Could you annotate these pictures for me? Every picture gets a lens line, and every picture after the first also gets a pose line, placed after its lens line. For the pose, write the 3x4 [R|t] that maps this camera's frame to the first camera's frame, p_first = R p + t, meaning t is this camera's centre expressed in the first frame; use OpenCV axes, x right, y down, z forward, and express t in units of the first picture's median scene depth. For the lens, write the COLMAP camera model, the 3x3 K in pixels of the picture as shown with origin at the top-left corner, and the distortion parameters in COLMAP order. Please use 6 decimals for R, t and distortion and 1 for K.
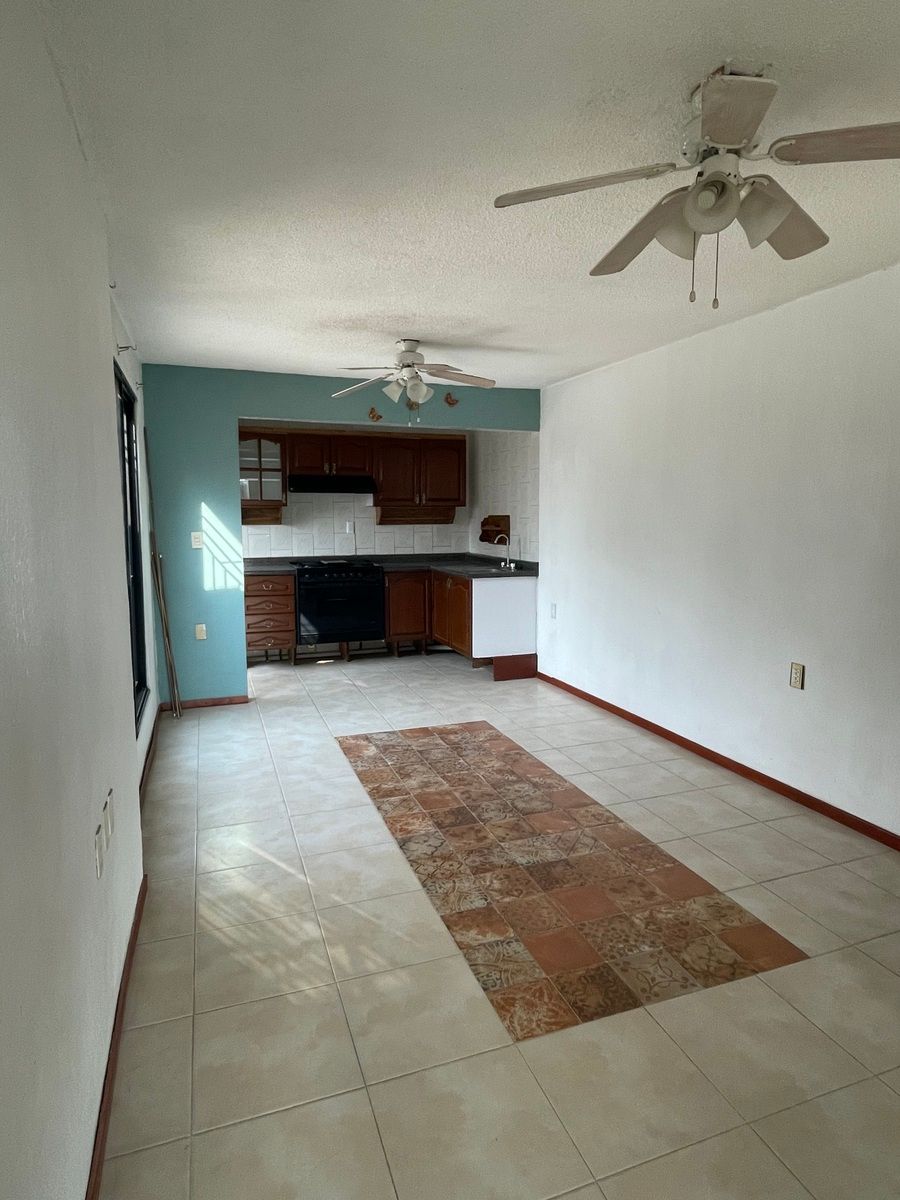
lens RADIAL K [[679.8, 0, 452.2], [0, 679.8, 584.8], [0, 0, 1]] dist [0.000535, 0.000493]
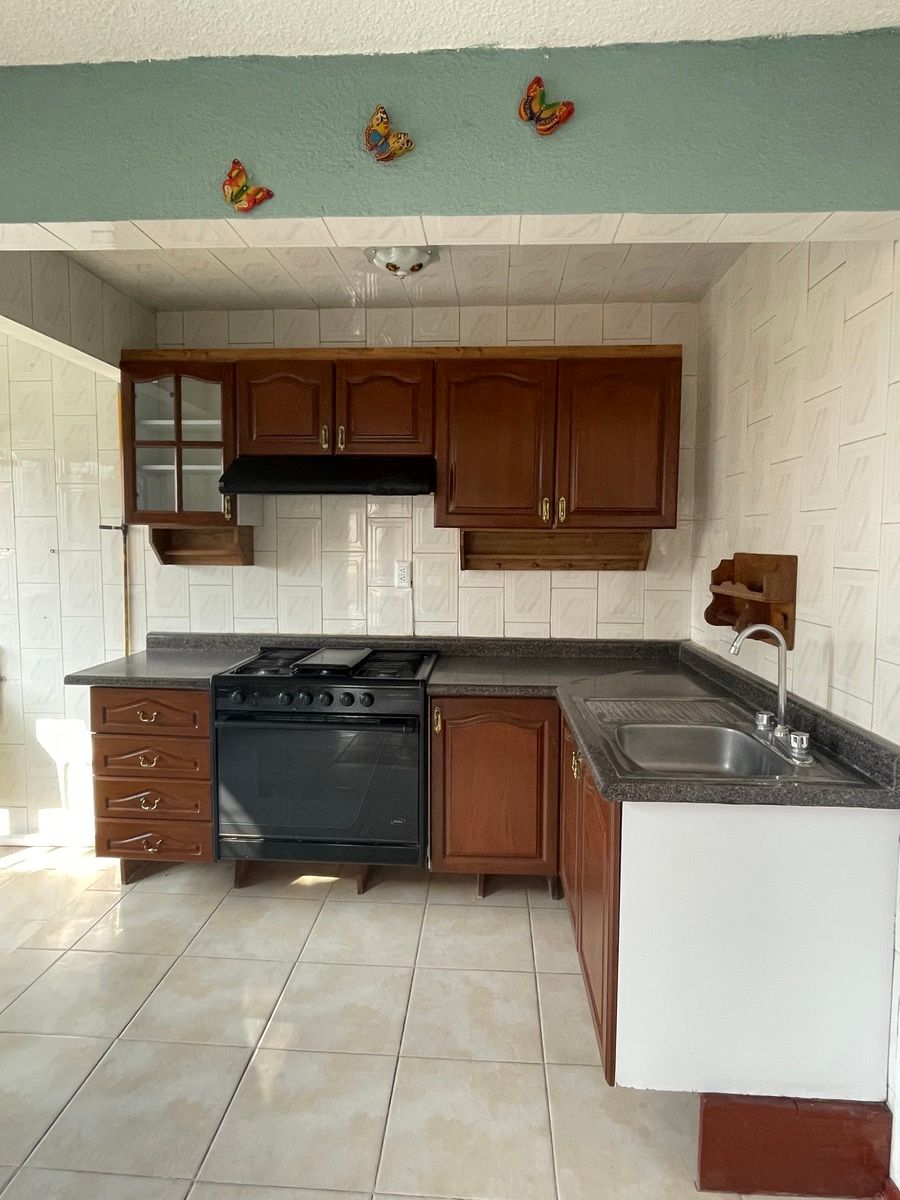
lens RADIAL K [[679.8, 0, 452.2], [0, 679.8, 584.8], [0, 0, 1]] dist [0.000535, 0.000493]
pose [[0.918650, 0.035796, -0.393447, 0.077173], [-0.050456, 0.998362, -0.026978, -0.089951], [0.391836, 0.044635, 0.918952, 0.806083]]
